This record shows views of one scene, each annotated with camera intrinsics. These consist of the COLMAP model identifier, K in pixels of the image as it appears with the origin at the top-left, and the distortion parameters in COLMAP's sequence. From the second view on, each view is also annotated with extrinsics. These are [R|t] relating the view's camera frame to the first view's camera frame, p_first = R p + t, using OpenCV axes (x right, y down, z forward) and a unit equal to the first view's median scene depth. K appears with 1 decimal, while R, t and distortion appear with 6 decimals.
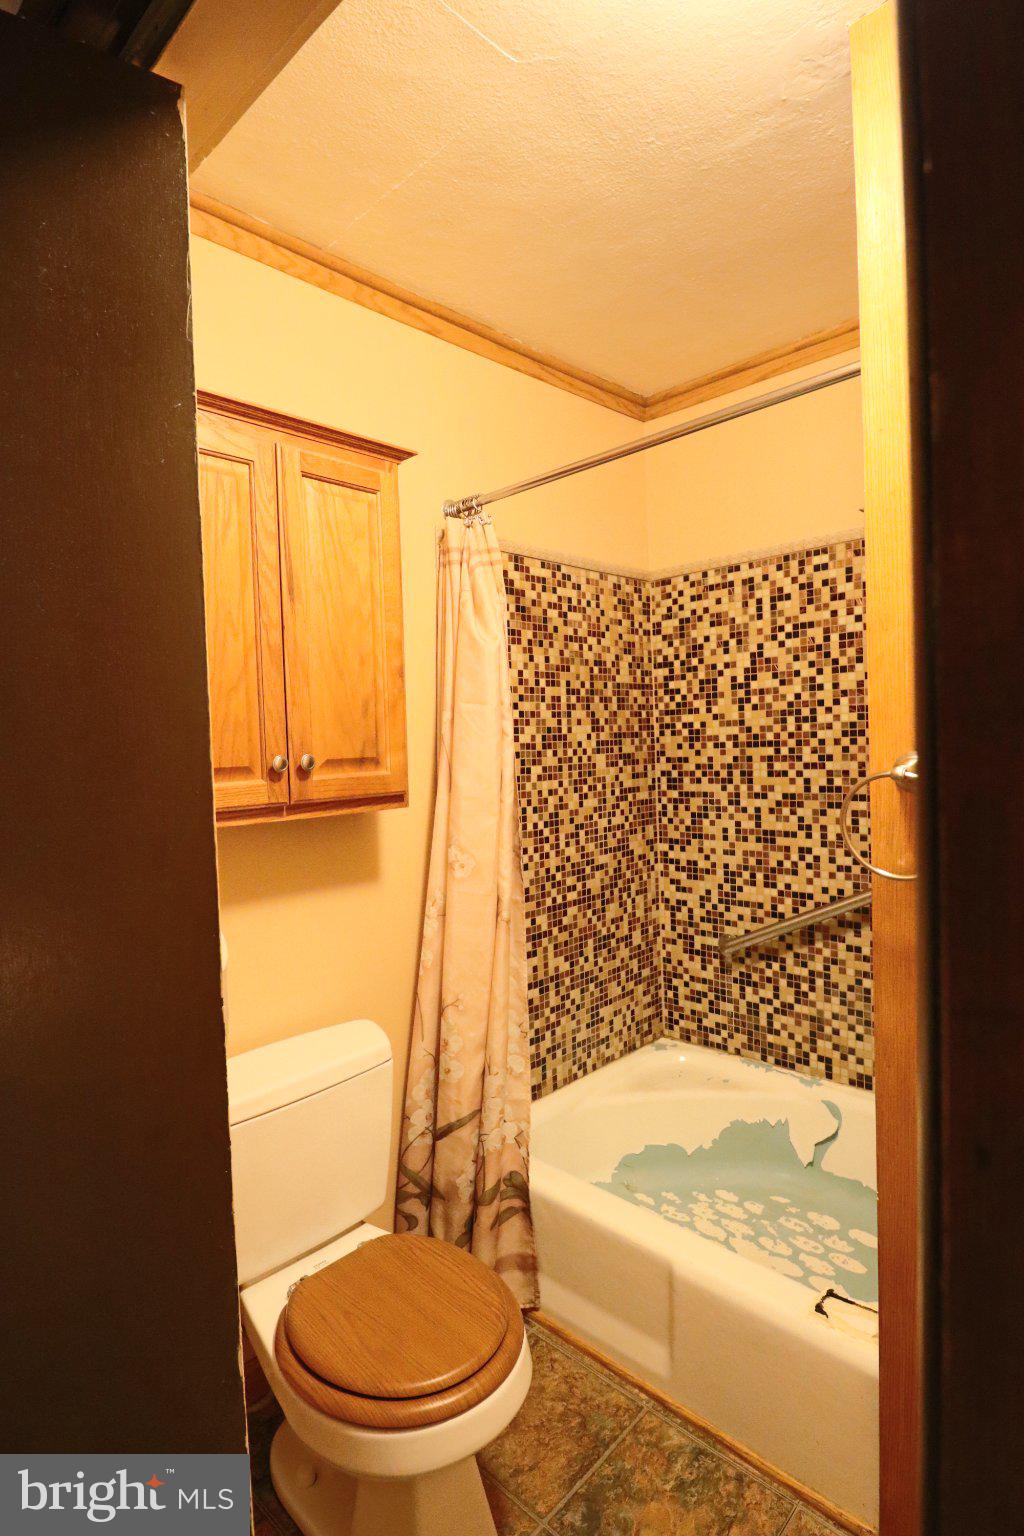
lens RADIAL K [[797.3, 0, 514.3], [0, 797.3, 765.0], [0, 0, 1]] dist [-0.003011, -0.005552]
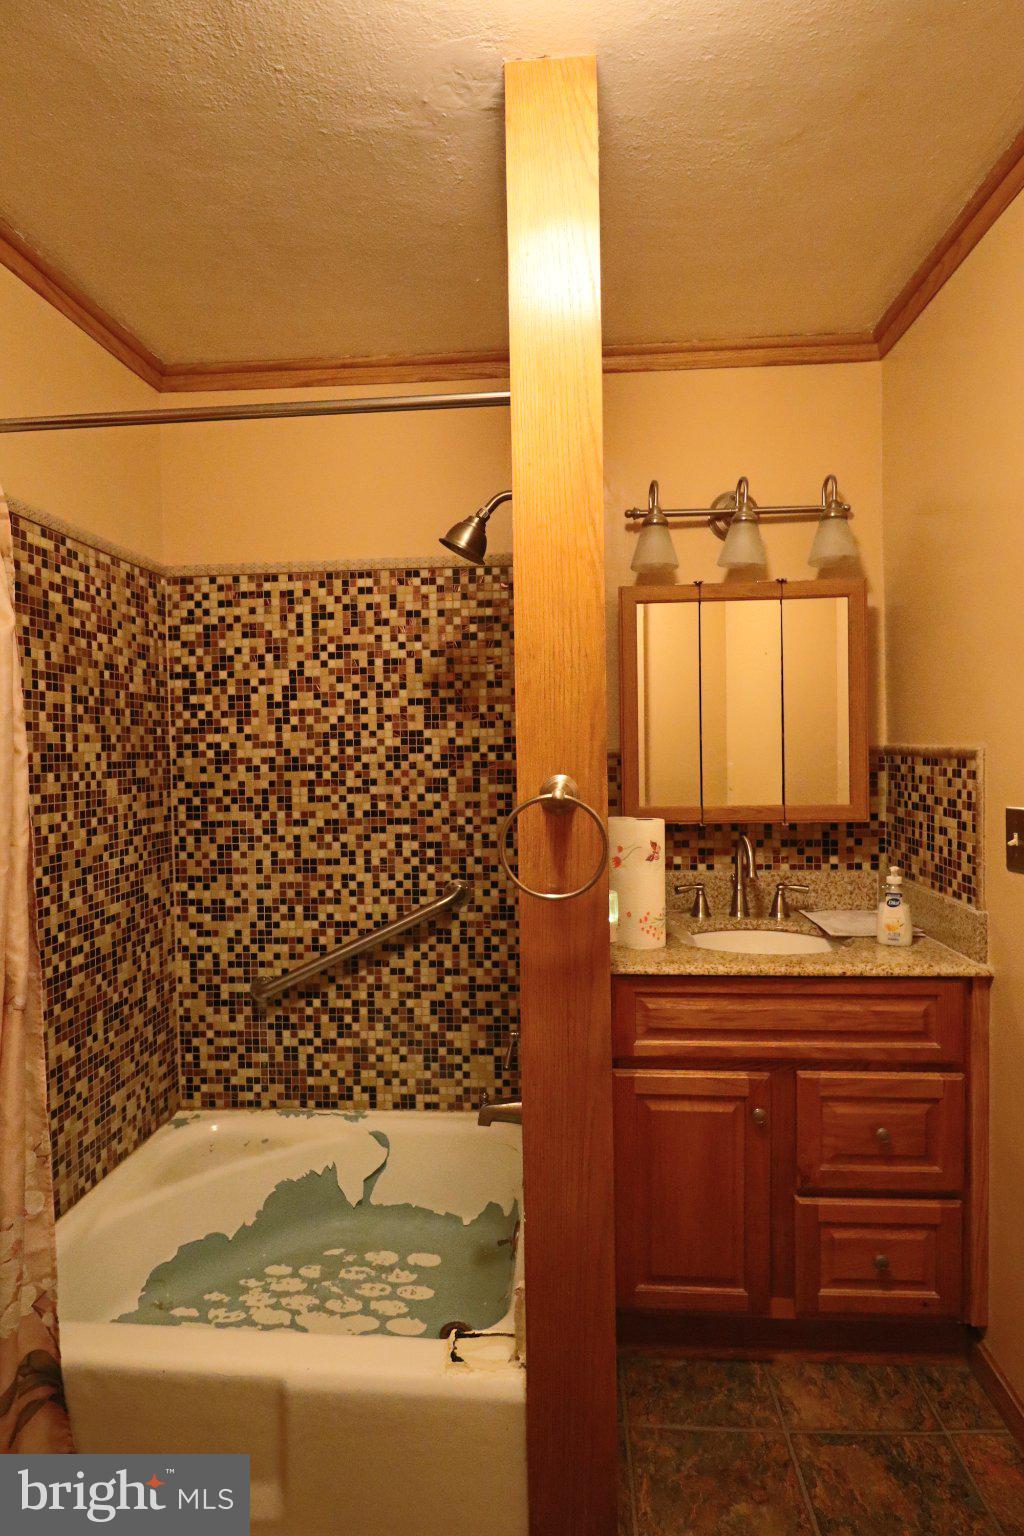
lens RADIAL K [[797.3, 0, 515.0], [0, 797.3, 765.5], [0, 0, 1]] dist [-0.003011, -0.005552]
pose [[0.756451, 0.009439, 0.653982, -0.115644], [0.010118, 0.999607, -0.026130, -0.001859], [-0.653972, 0.026383, 0.756059, 0.123918]]
